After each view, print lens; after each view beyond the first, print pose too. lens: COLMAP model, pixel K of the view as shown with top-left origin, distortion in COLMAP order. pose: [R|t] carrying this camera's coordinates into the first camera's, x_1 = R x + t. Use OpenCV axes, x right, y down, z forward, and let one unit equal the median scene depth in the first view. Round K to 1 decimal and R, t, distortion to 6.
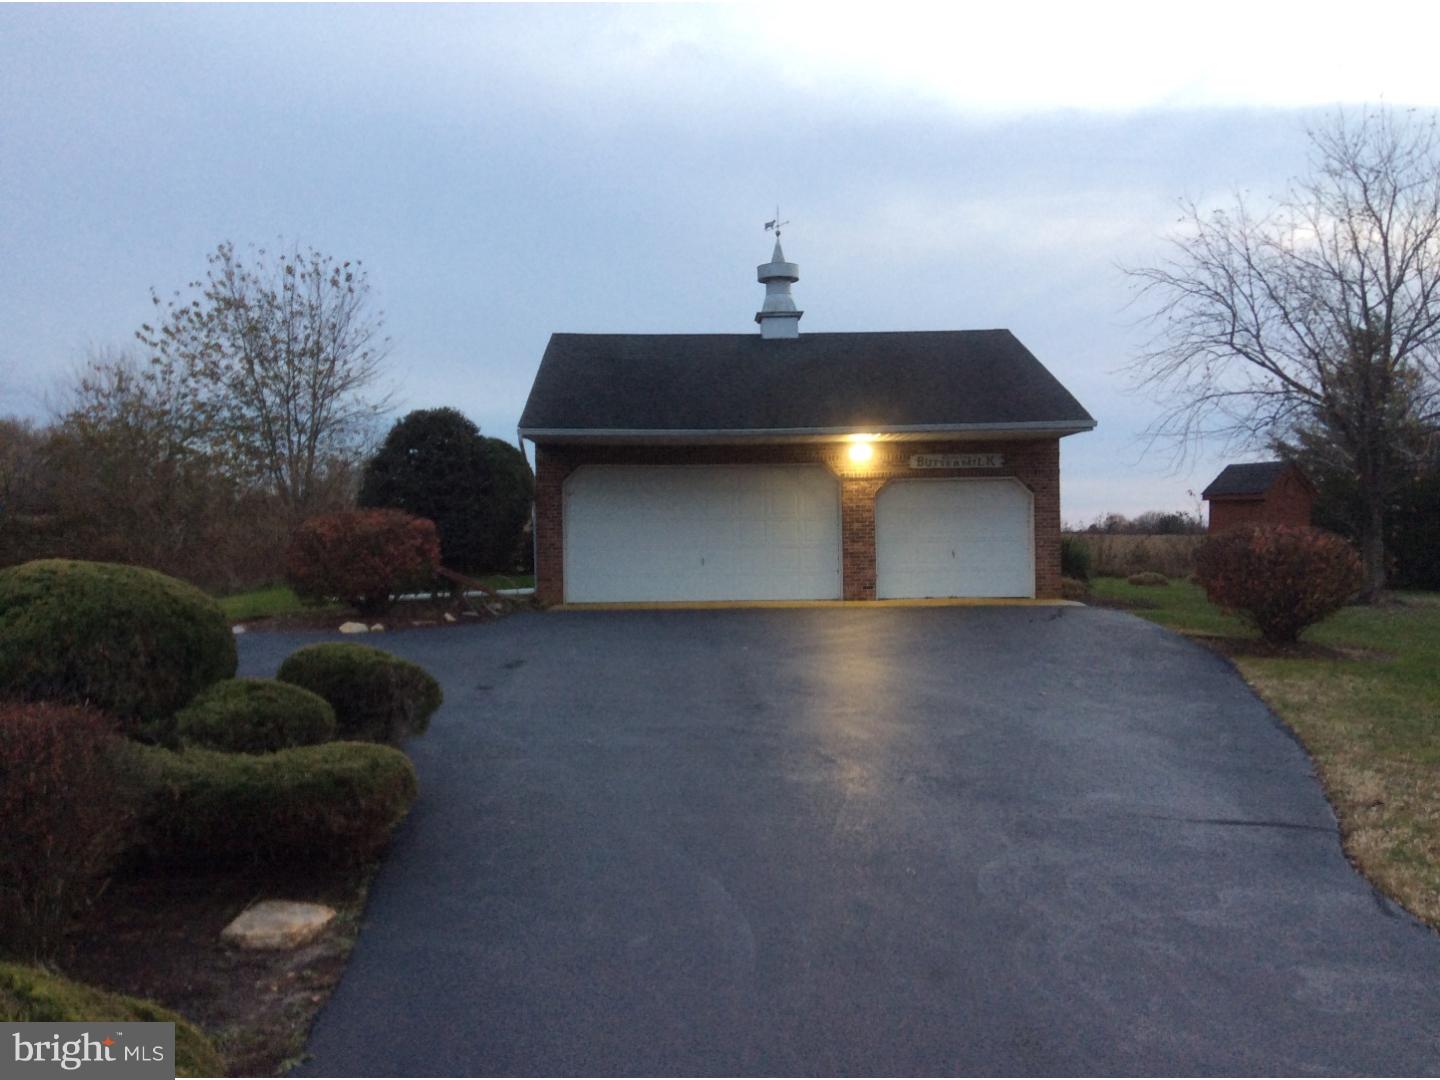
lens RADIAL K [[1193.7, 0, 720.0], [0, 1193.7, 540.0], [0, 0, 1]] dist [0.008806, 0.000615]
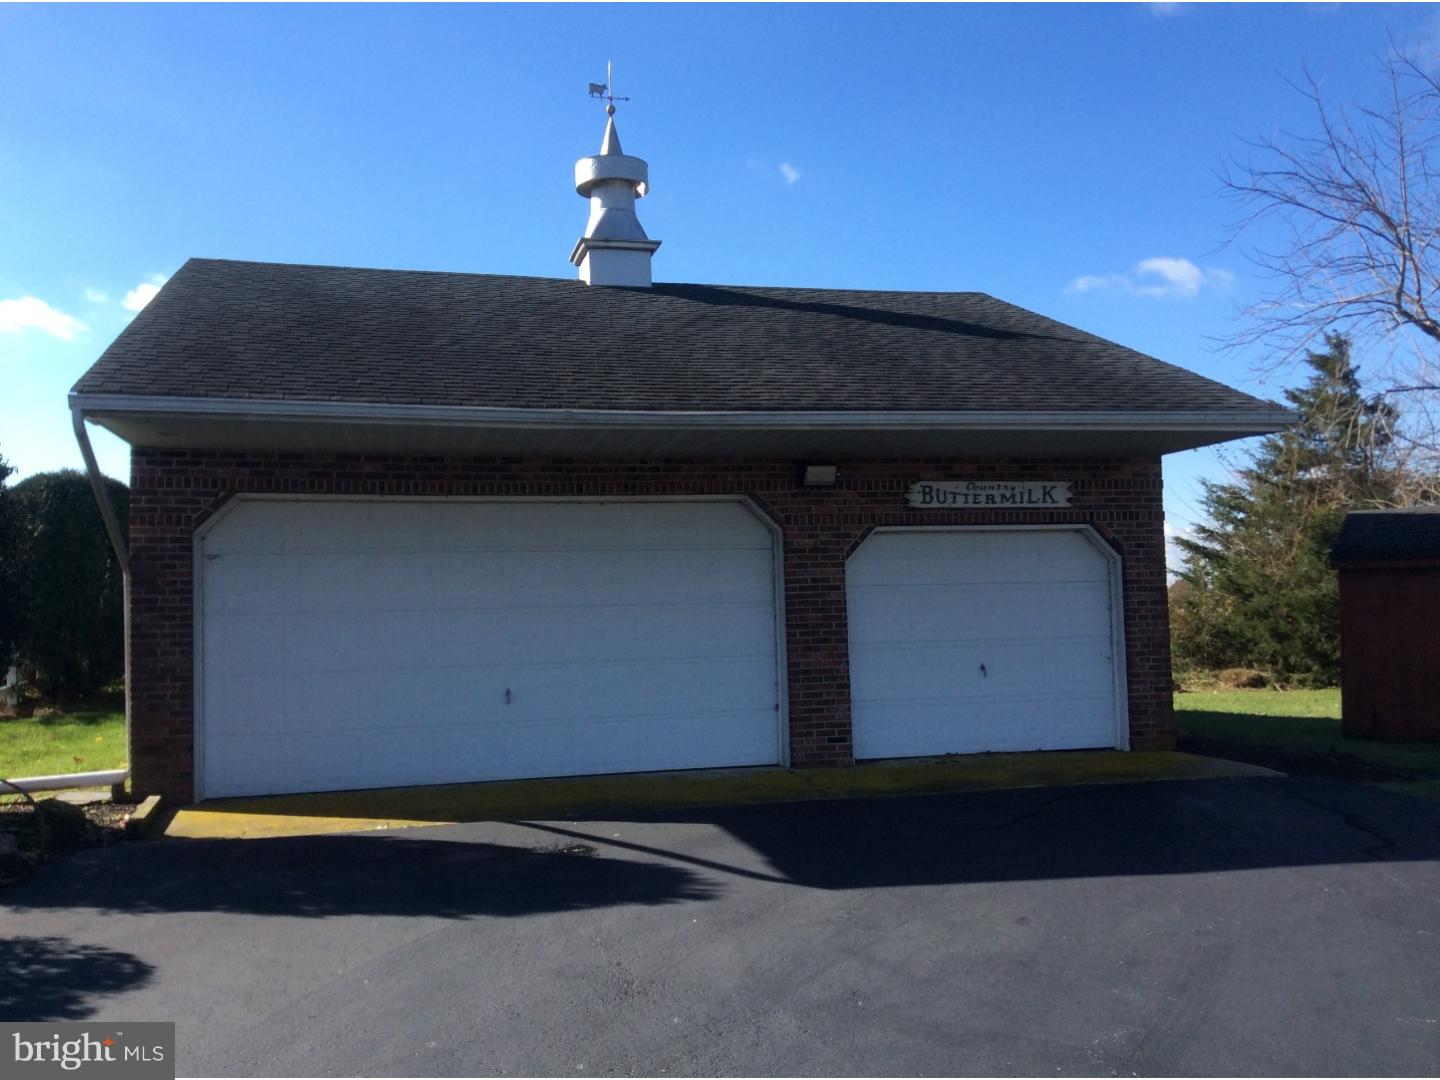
lens RADIAL K [[1193.7, 0, 720.0], [0, 1193.7, 540.0], [0, 0, 1]] dist [0.008806, 0.000615]
pose [[0.969458, 0.002801, 0.245242, -0.050122], [0.011637, 0.998283, -0.057405, -0.016493], [-0.244982, 0.058506, 0.967761, 0.512663]]
